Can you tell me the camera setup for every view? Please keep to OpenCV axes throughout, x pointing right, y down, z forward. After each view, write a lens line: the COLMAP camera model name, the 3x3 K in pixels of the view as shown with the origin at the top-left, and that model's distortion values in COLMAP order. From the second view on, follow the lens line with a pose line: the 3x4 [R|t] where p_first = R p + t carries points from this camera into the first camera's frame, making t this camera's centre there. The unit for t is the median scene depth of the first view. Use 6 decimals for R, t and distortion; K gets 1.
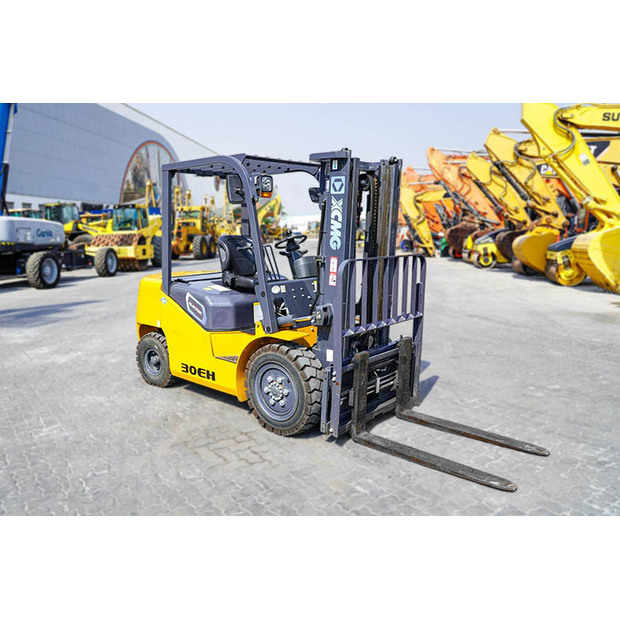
lens RADIAL K [[484.1, 0, 240.4], [0, 484.1, 309.8], [0, 0, 1]] dist [-0.032380, 0.012209]
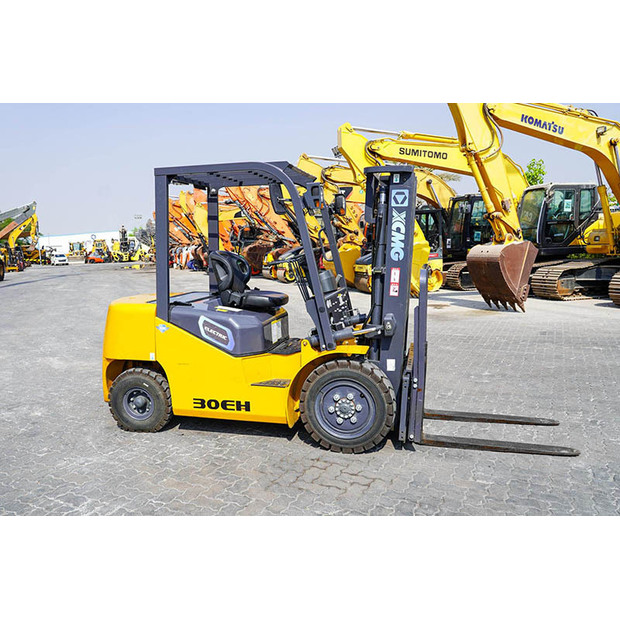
lens RADIAL K [[514.3, 0, 229.0], [0, 514.3, 322.1], [0, 0, 1]] dist [-0.036597, 0.001245]
pose [[0.887973, -0.073879, 0.453923, -0.180340], [0.086281, 0.996249, -0.006638, -0.005240], [-0.451730, 0.045059, 0.891016, 0.057606]]
